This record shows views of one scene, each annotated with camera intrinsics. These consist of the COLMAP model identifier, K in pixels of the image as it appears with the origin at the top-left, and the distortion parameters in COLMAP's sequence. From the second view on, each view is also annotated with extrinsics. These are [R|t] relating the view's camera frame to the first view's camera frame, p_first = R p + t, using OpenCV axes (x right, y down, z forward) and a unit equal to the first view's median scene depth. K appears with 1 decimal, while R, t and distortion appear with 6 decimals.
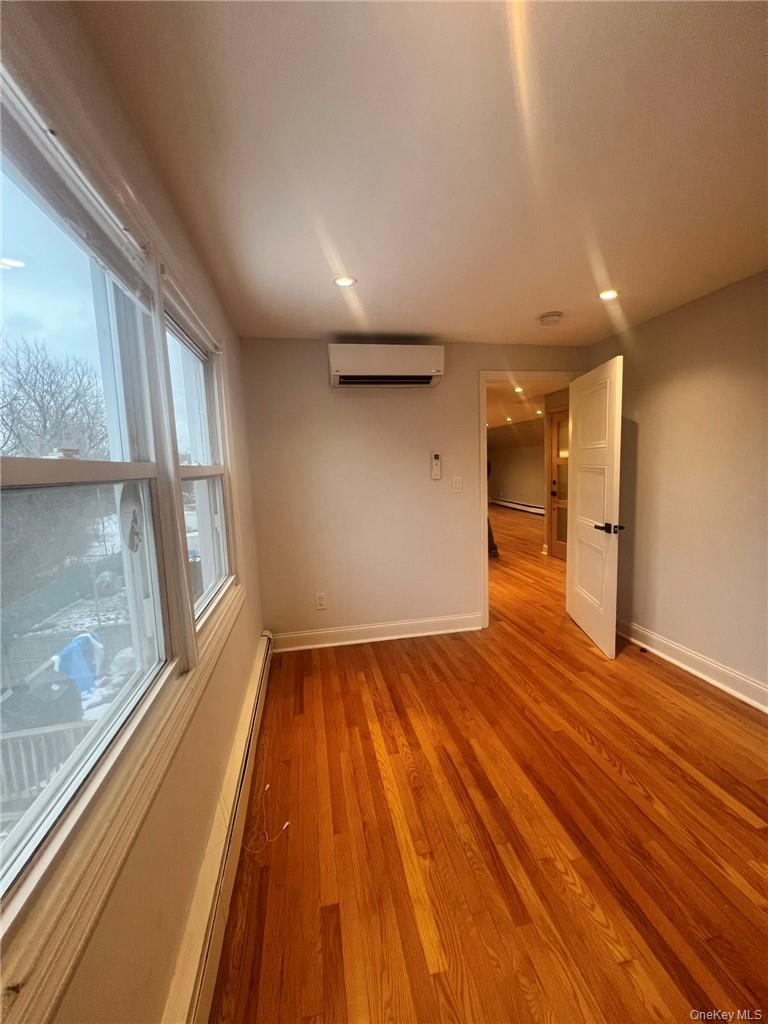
lens RADIAL K [[408.5, 0, 386.3], [0, 408.5, 510.1], [0, 0, 1]] dist [0.005365, 0.000338]
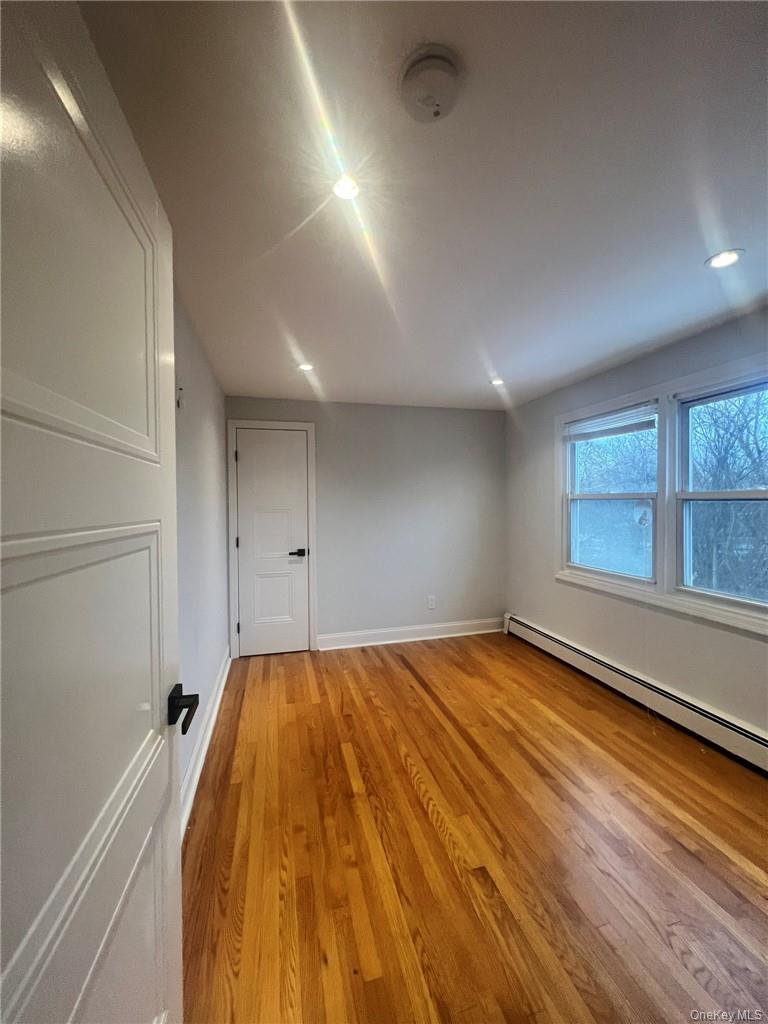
lens RADIAL K [[408.5, 0, 386.3], [0, 408.5, 510.1], [0, 0, 1]] dist [0.005365, 0.000338]
pose [[-0.996441, 0.045793, -0.070765, 0.645179], [0.036571, 0.991290, 0.126519, -0.209728], [0.075942, 0.123481, -0.989437, 1.860606]]
